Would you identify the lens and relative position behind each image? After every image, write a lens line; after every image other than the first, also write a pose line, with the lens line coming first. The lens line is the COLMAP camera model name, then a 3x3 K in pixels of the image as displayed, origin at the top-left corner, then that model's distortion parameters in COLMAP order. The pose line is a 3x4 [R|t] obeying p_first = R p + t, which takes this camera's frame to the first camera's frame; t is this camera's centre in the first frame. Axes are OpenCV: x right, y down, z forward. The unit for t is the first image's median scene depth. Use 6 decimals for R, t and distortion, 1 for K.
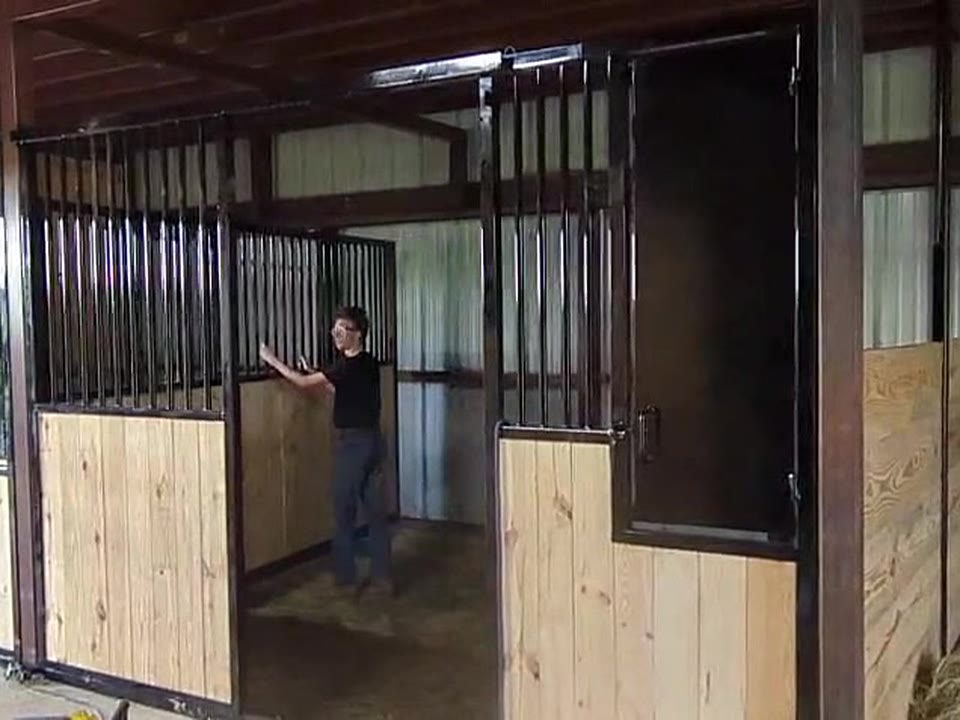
lens RADIAL K [[1070.0, 0, 473.9], [0, 1070.0, 360.1], [0, 0, 1]] dist [-0.000308, 0.000000]
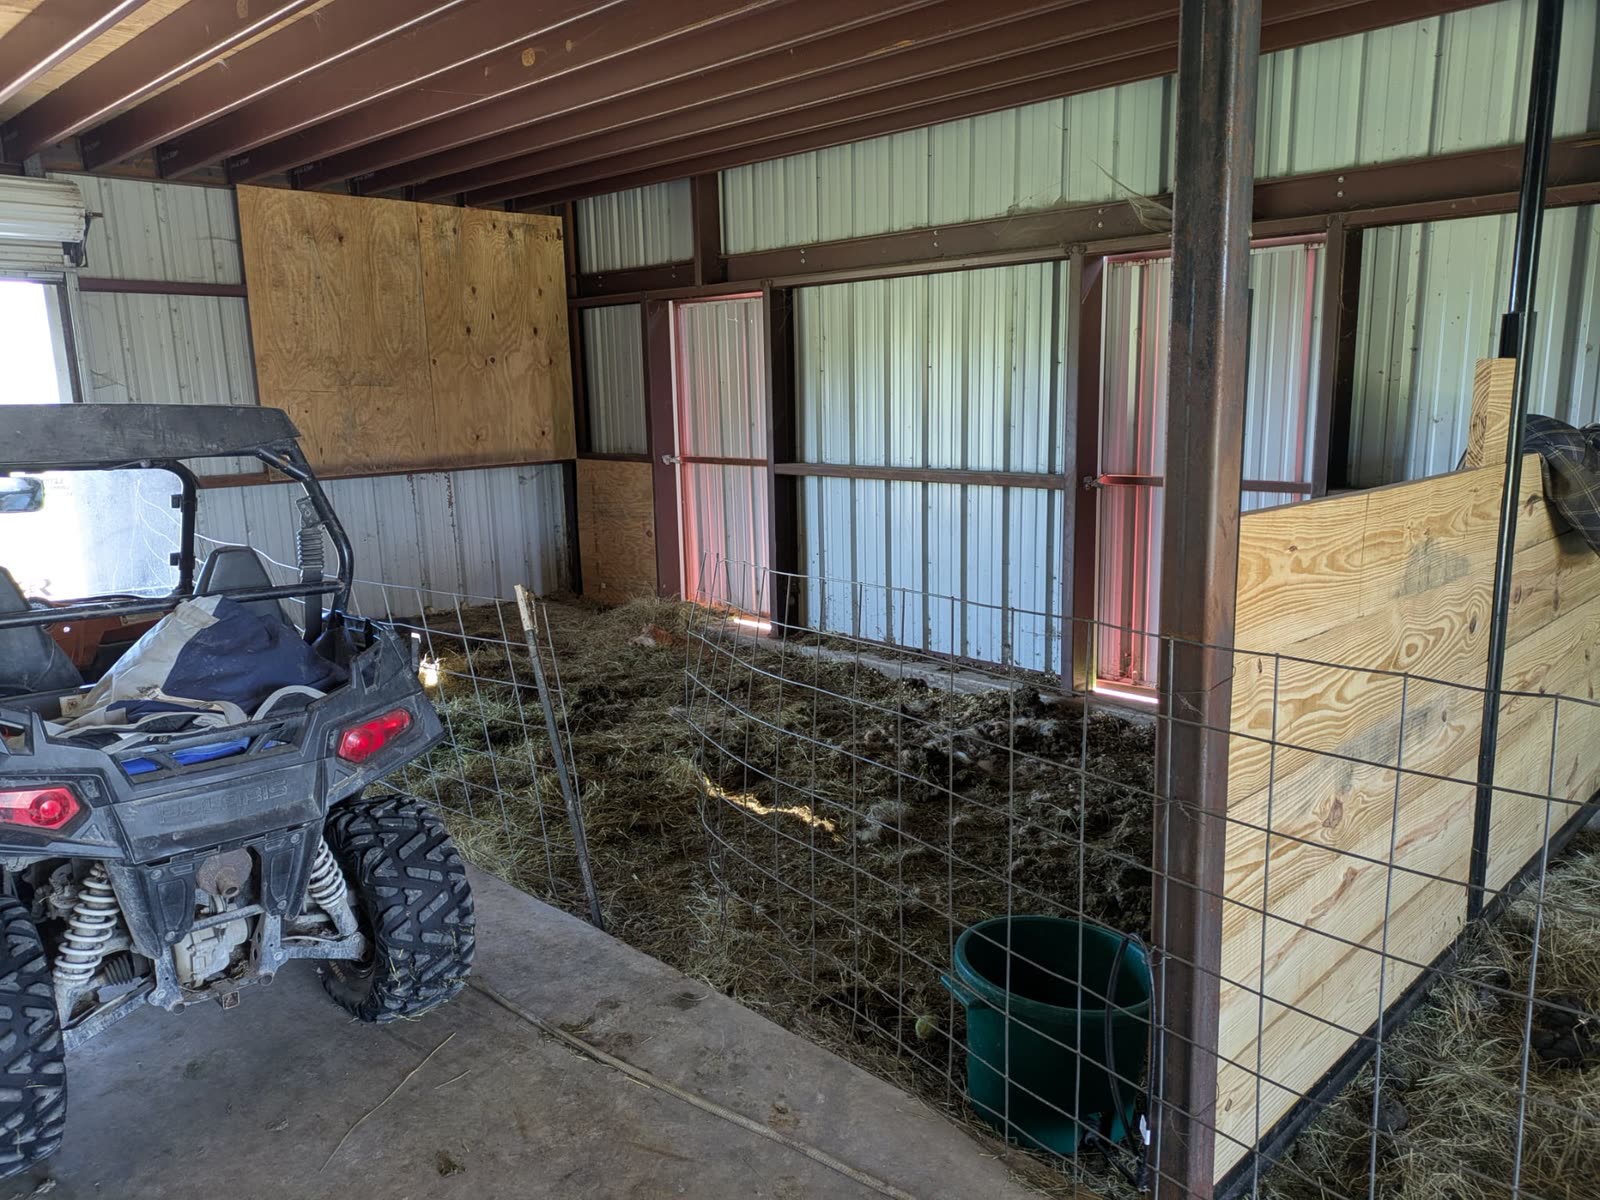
lens RADIAL K [[1195.6, 0, 800.0], [0, 1195.6, 604.4], [0, 0, 1]] dist [0.042974, -0.027299]
pose [[0.973151, 0.028978, -0.228338, 0.189281], [0.006426, 0.988236, 0.152802, -0.048129], [0.230080, -0.150167, 0.961516, 0.163103]]
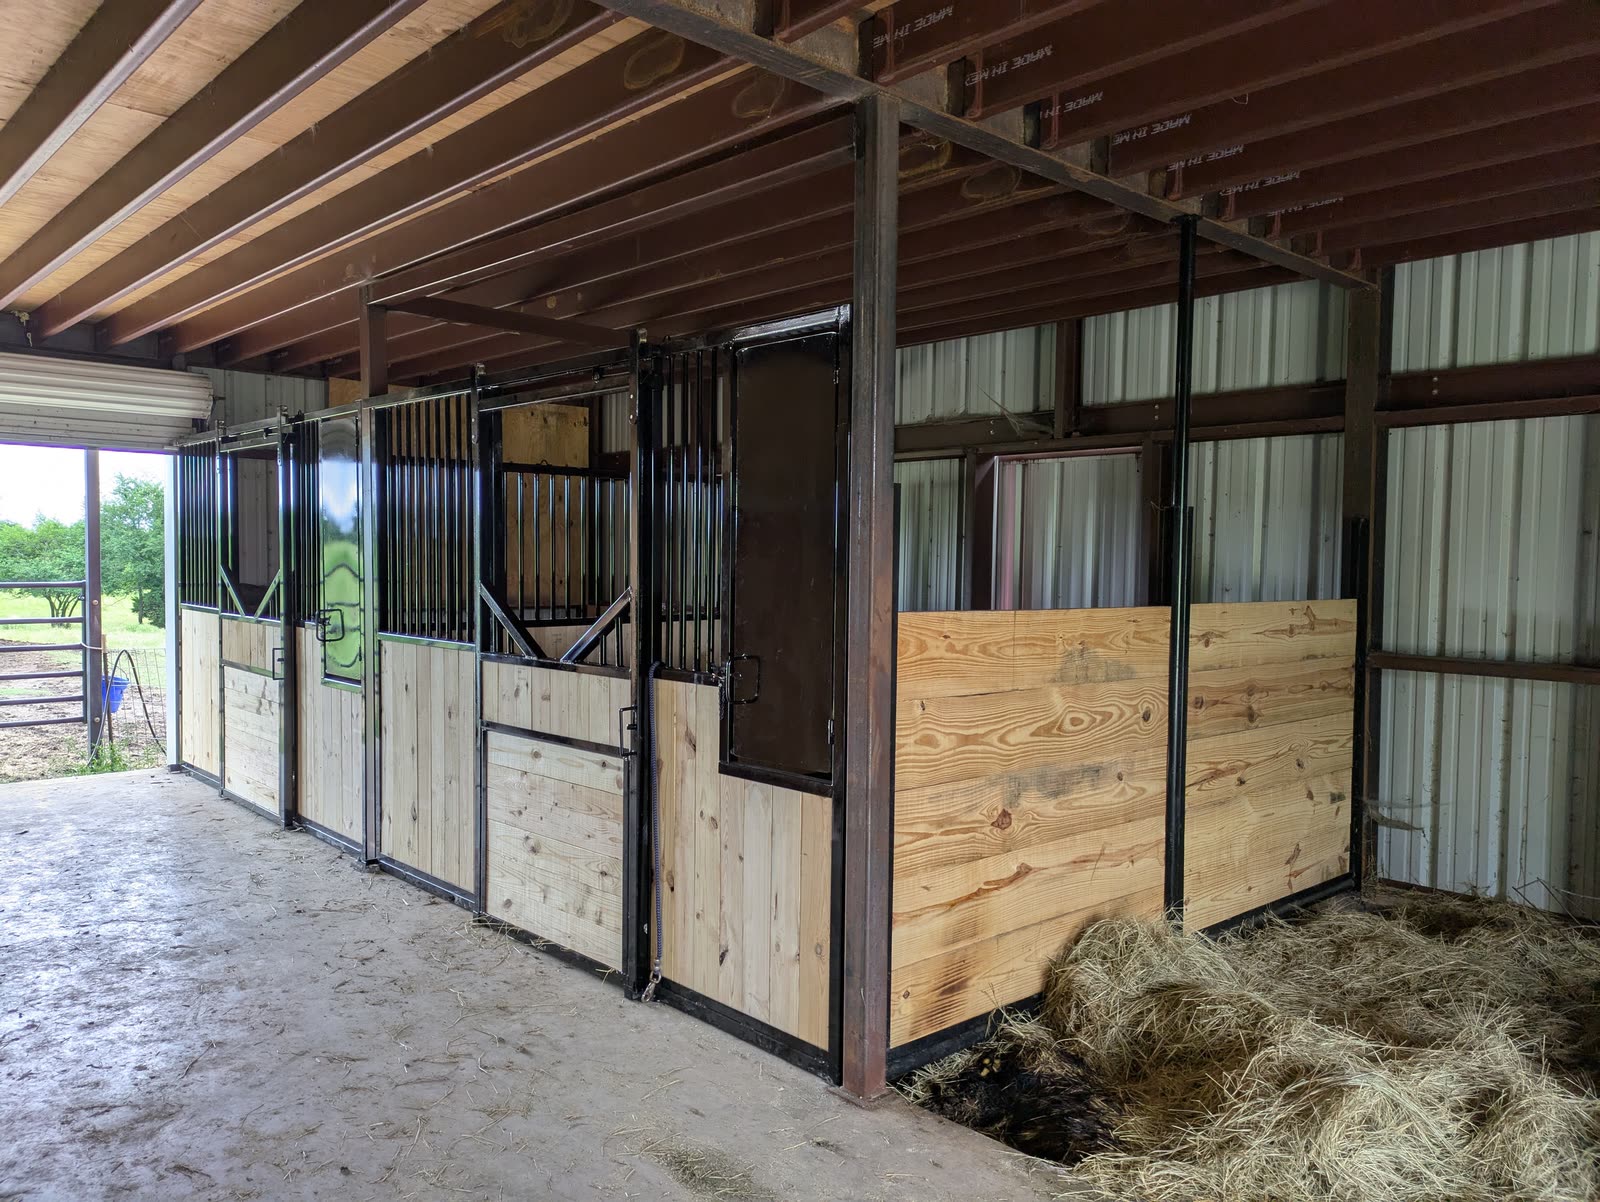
lens RADIAL K [[1195.6, 0, 794.0], [0, 1195.6, 597.5], [0, 0, 1]] dist [0.042974, -0.027299]
pose [[0.962073, 0.032485, -0.270850, 0.413249], [-0.033055, 0.999451, 0.002461, -0.016026], [0.270781, 0.006585, 0.962619, -0.149771]]
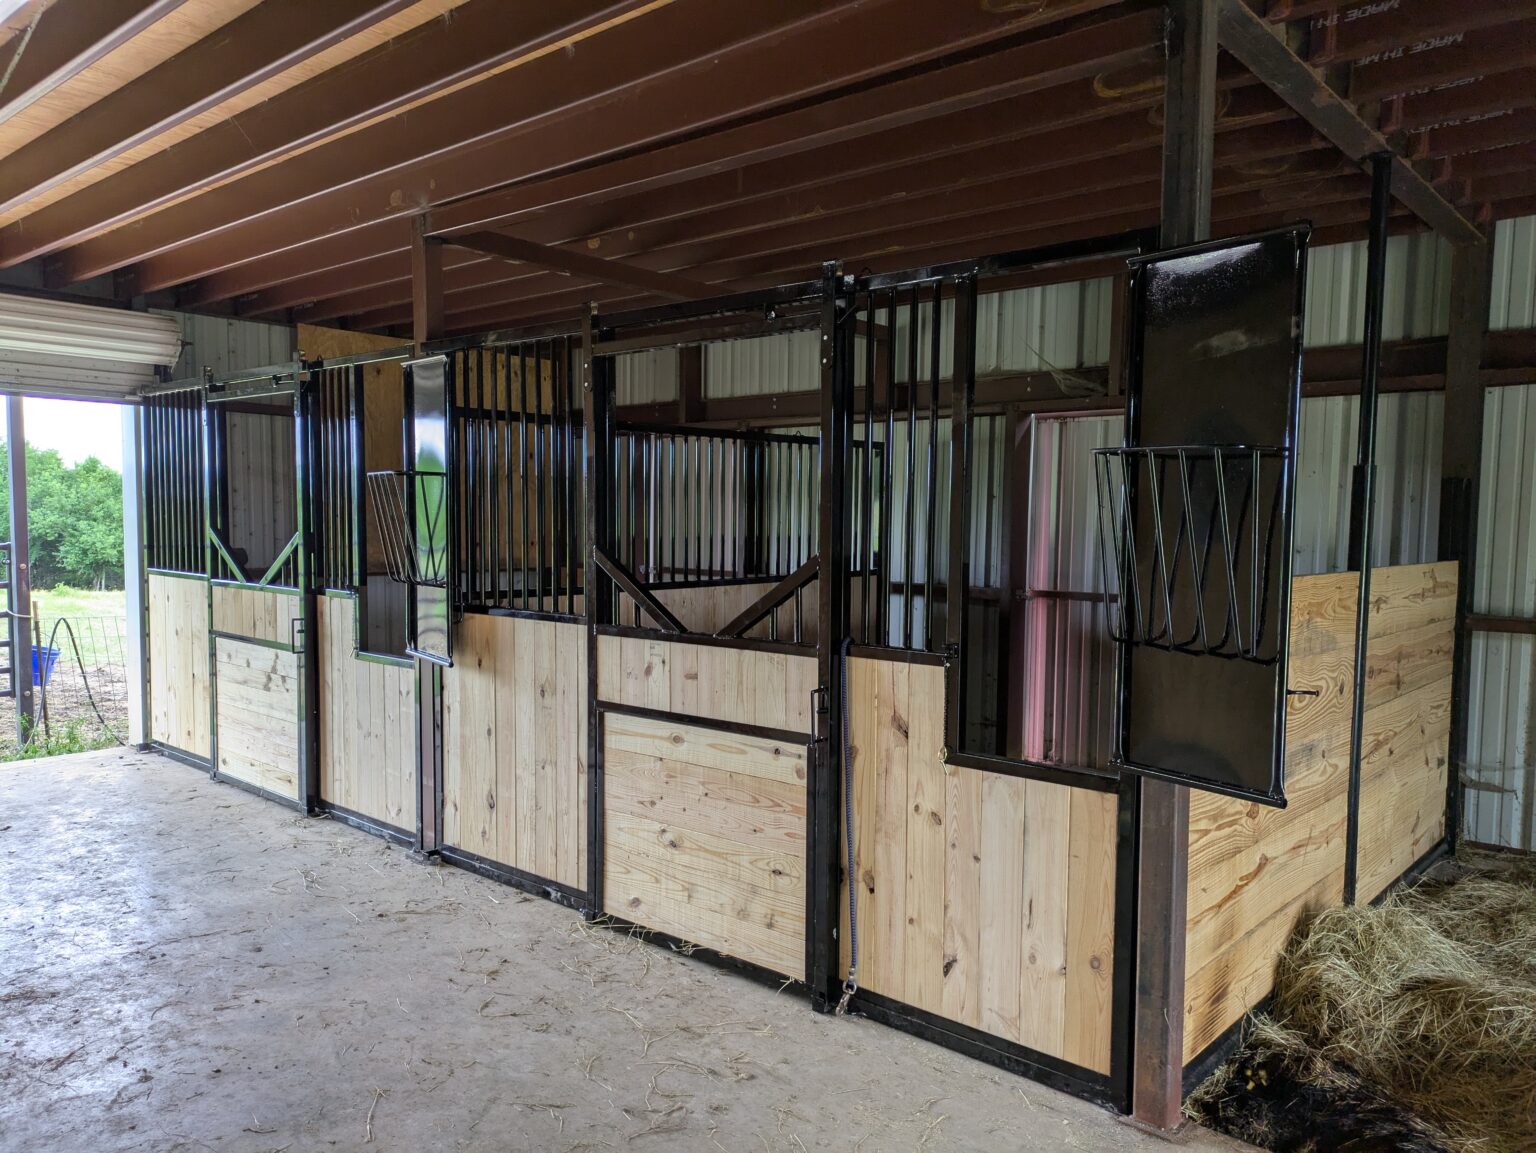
lens RADIAL K [[1147.8, 0, 758.1], [0, 1147.8, 589.2], [0, 0, 1]] dist [0.042974, -0.027299]
pose [[0.984368, 0.034350, -0.172742, 0.105376], [-0.029660, 0.999120, 0.029661, -0.015705], [0.173609, -0.024074, 0.984520, -0.070653]]
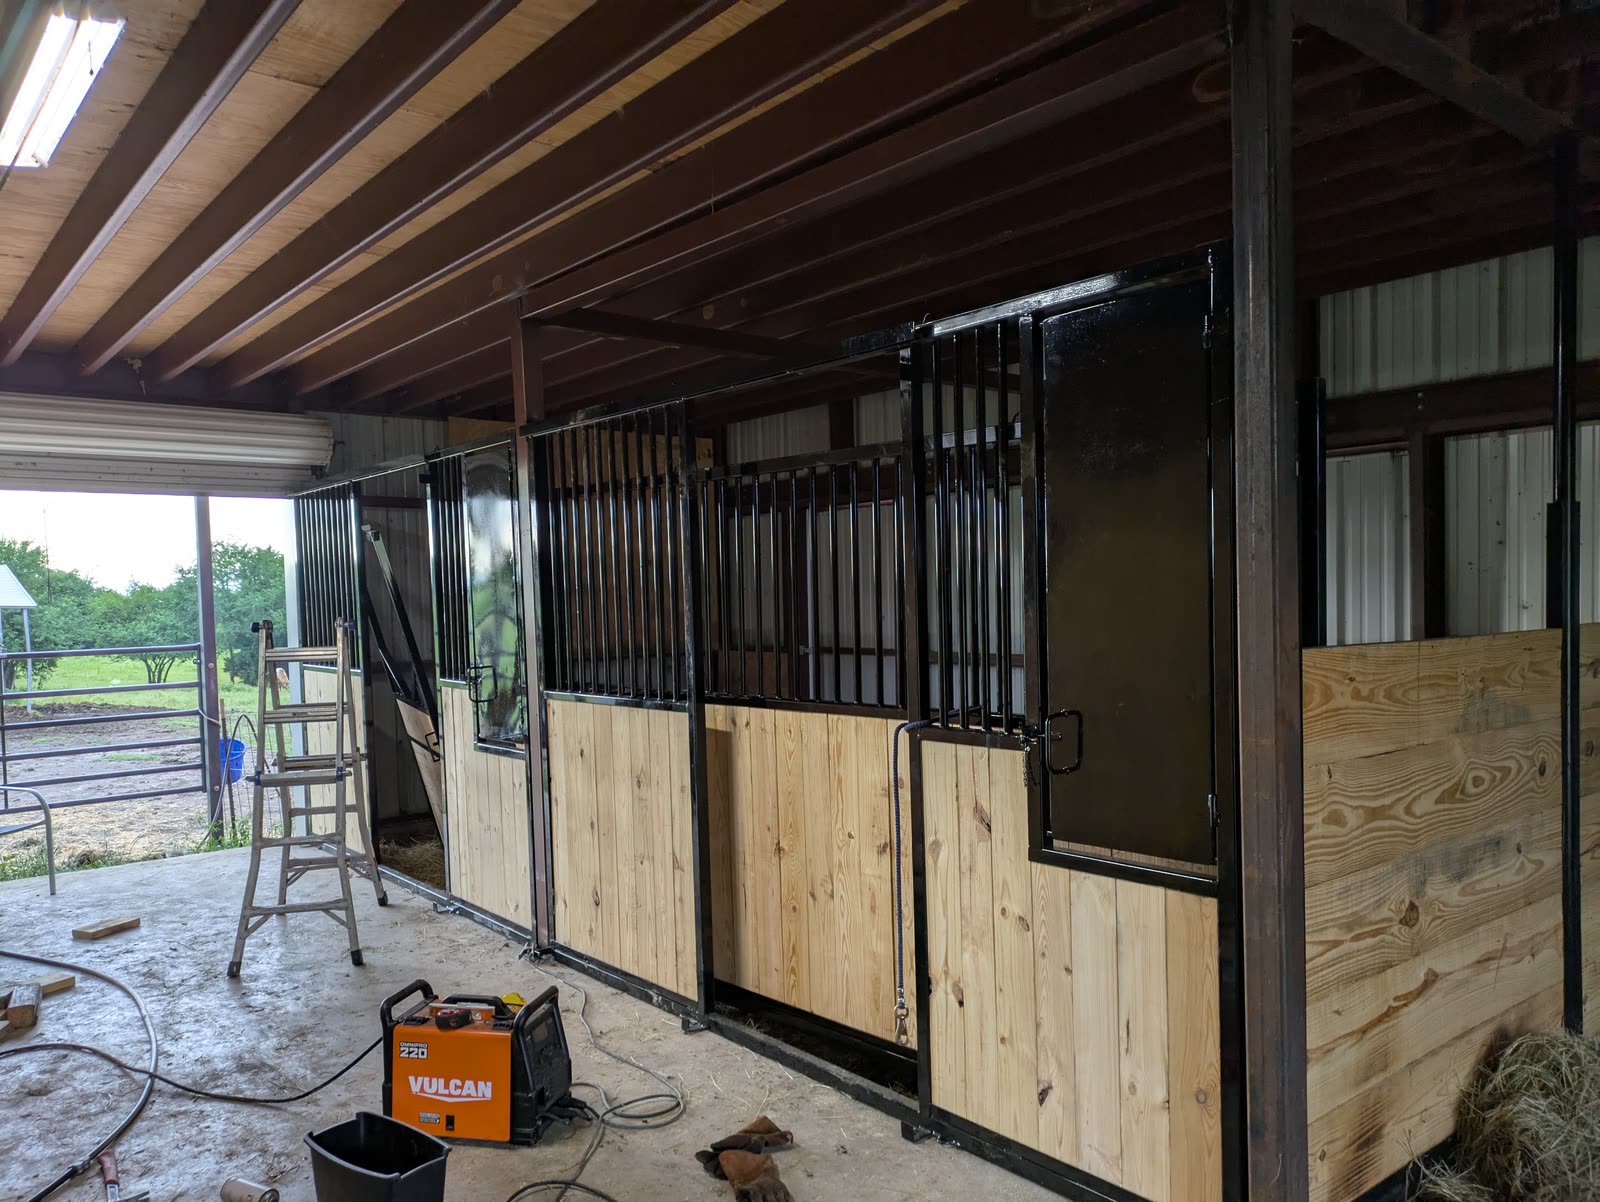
lens RADIAL K [[1195.6, 0, 781.8], [0, 1195.6, 632.3], [0, 0, 1]] dist [0.042974, -0.027299]
pose [[0.943064, -0.002525, -0.332600, 0.204149], [0.003074, 0.999995, 0.001127, -0.016723], [0.332596, -0.002085, 0.943067, -0.007810]]
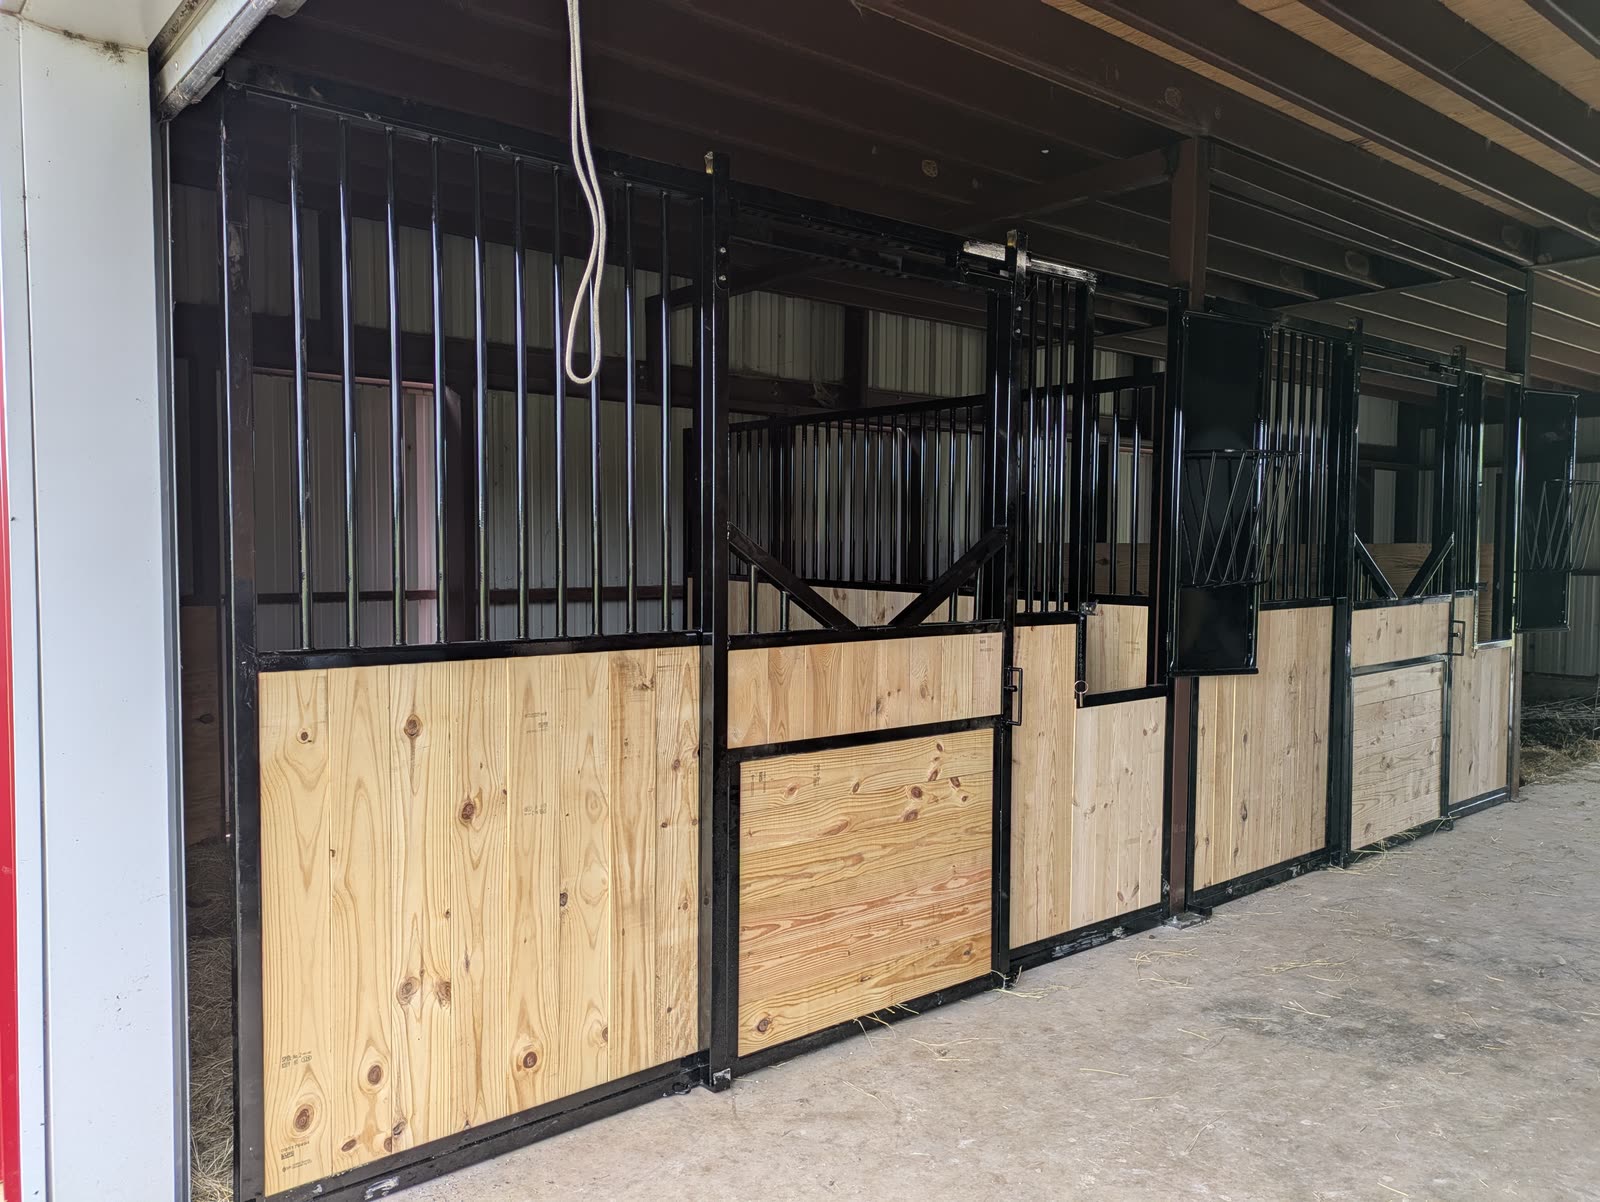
lens RADIAL K [[1217.6, 0, 803.8], [0, 1217.6, 612.3], [0, 0, 1]] dist [0.042150, 0.002254]
pose [[0.314632, -0.020796, 0.948986, -0.931502], [0.033265, 0.999387, 0.010872, 0.029980], [-0.948631, 0.028147, 0.315131, 0.657059]]
